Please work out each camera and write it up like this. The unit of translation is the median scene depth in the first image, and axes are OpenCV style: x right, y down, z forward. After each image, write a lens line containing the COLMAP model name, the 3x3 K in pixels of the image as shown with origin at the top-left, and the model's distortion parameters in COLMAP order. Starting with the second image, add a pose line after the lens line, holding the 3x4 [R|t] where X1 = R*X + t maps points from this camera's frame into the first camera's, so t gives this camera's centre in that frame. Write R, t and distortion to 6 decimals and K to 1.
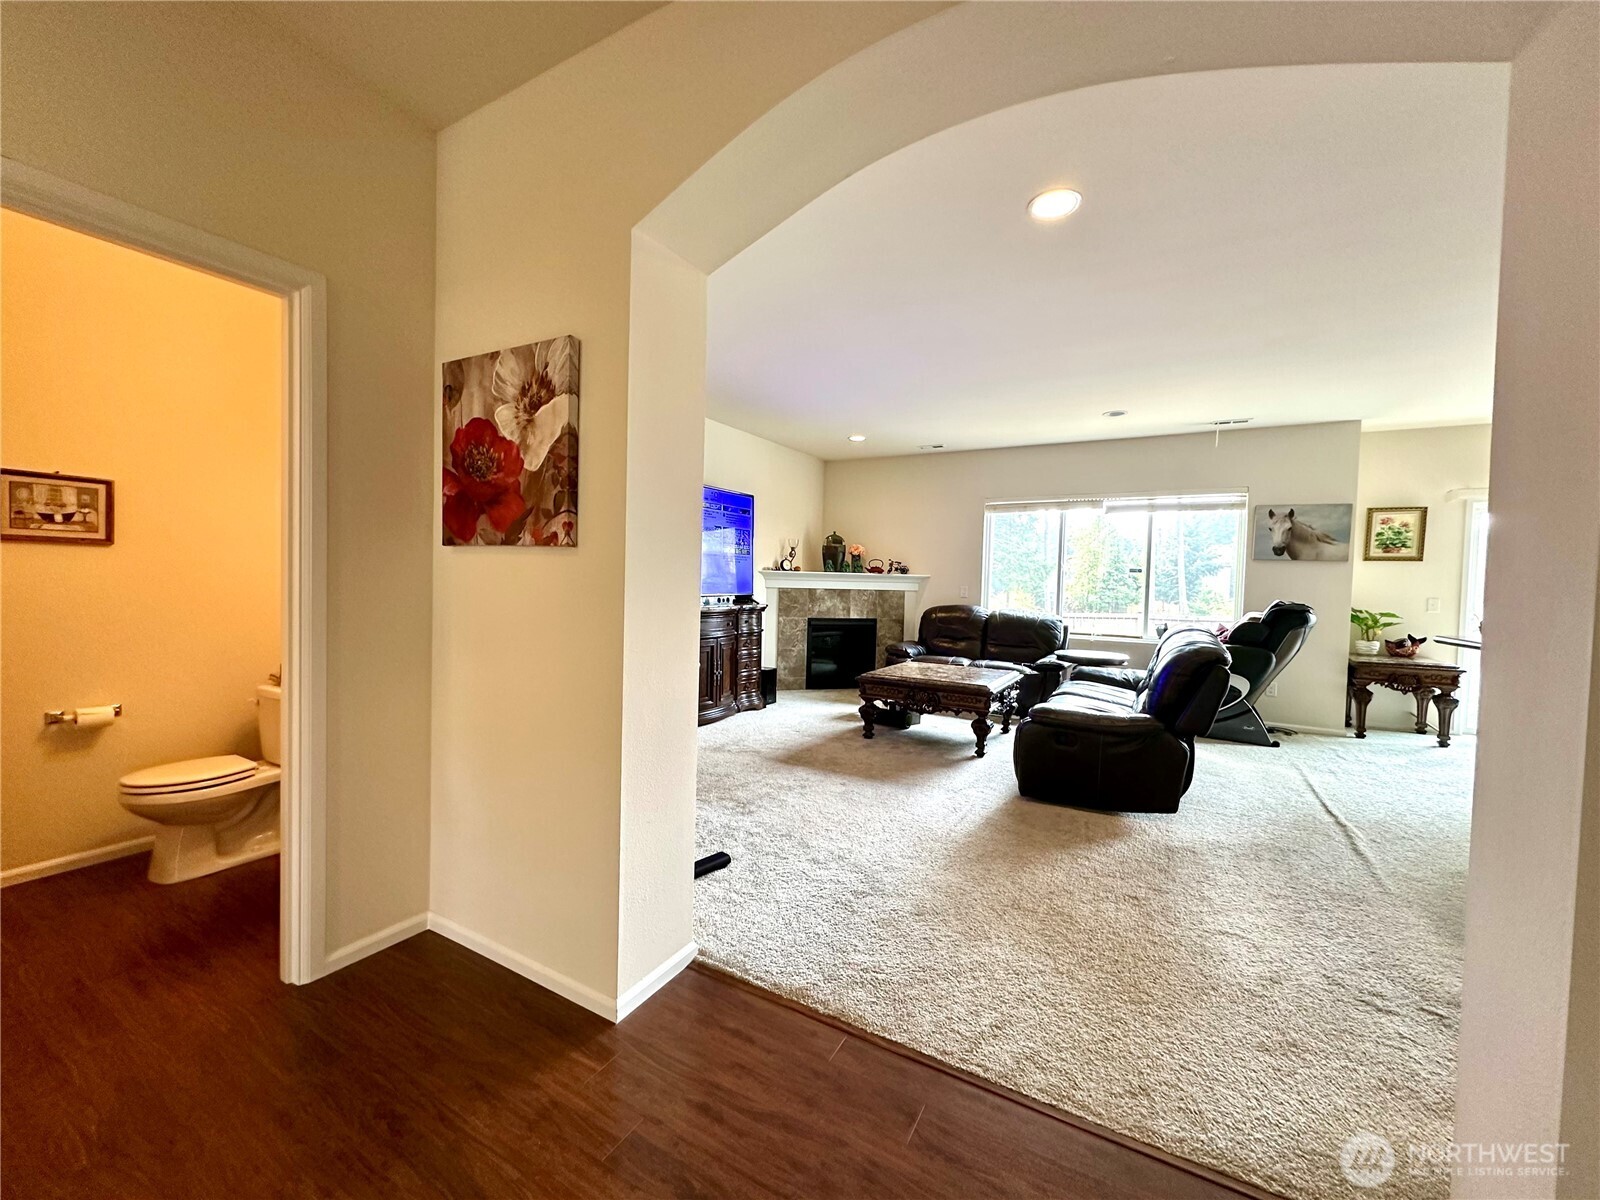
lens RADIAL K [[638.6, 0, 800.4], [0, 638.6, 599.8], [0, 0, 1]] dist [-0.002552, 0.000480]
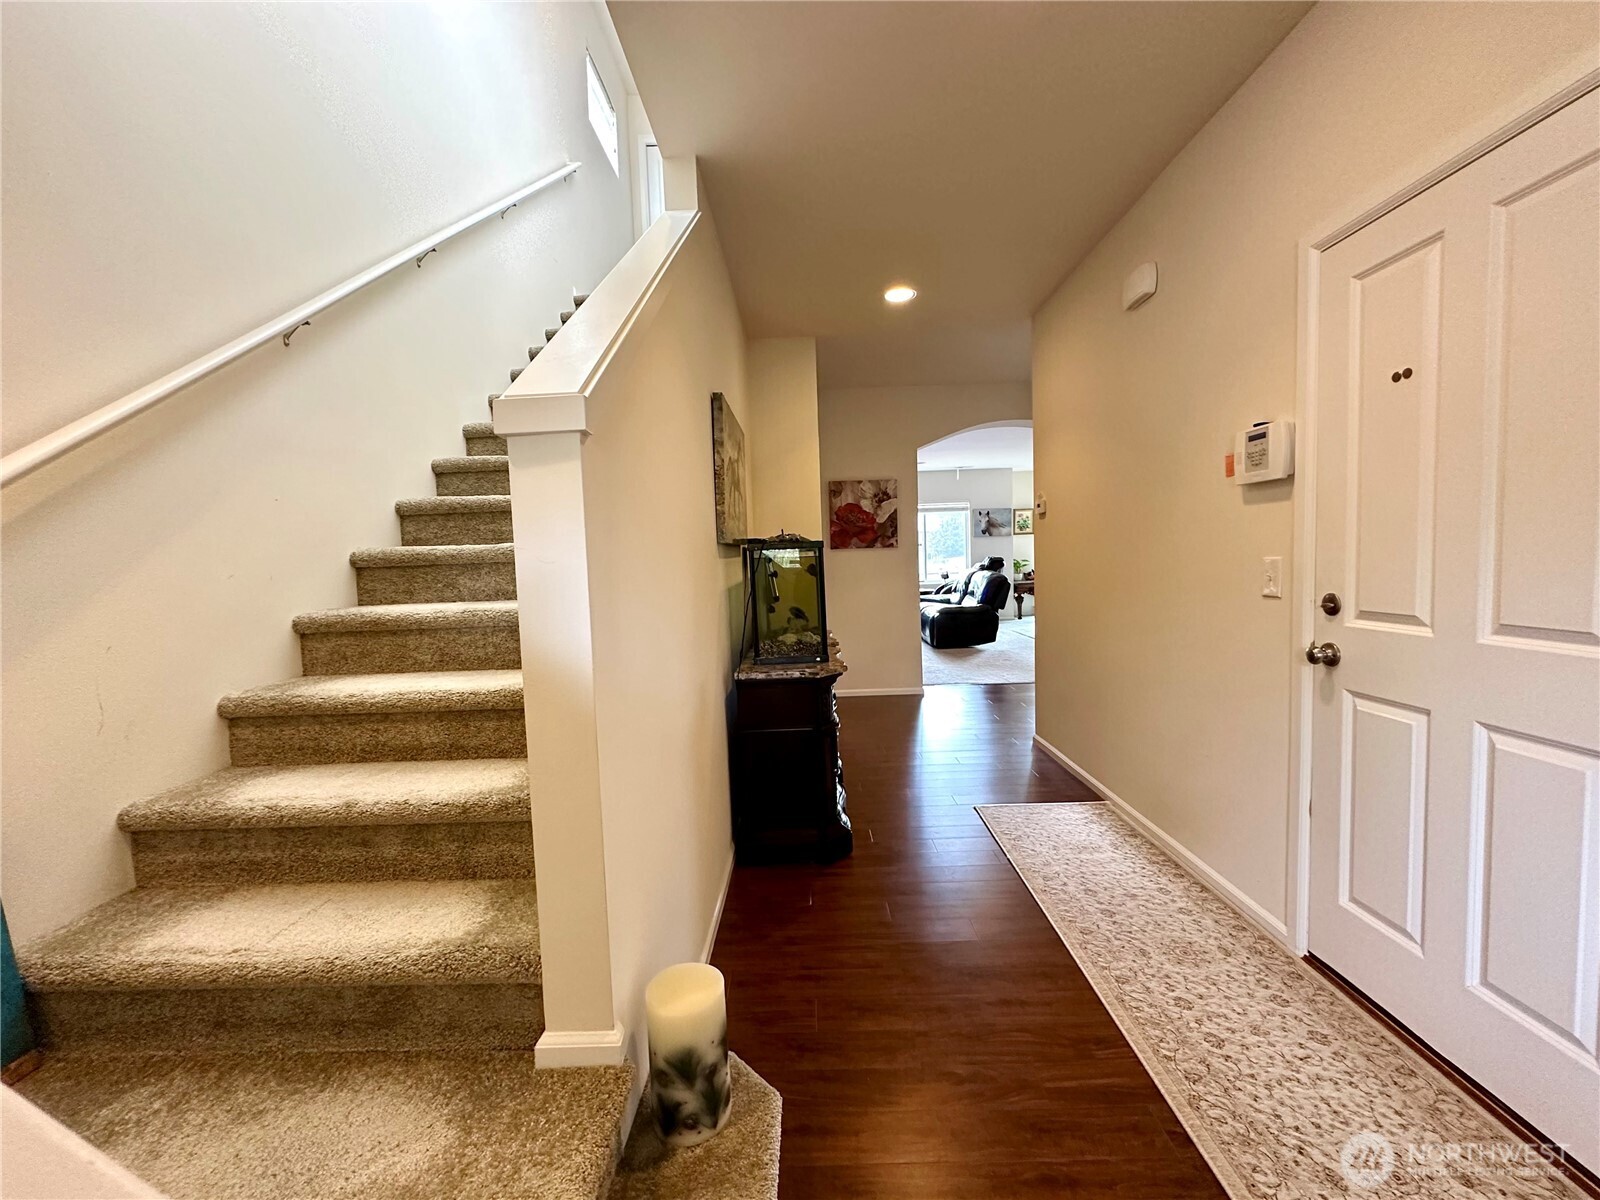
lens RADIAL K [[638.6, 0, 800.4], [0, 638.6, 599.8], [0, 0, 1]] dist [-0.002552, 0.000480]
pose [[0.872383, -0.086551, 0.481099, -0.818975], [0.070679, 0.996192, 0.051055, -0.007966], [-0.483686, -0.010536, 0.875178, -0.531548]]
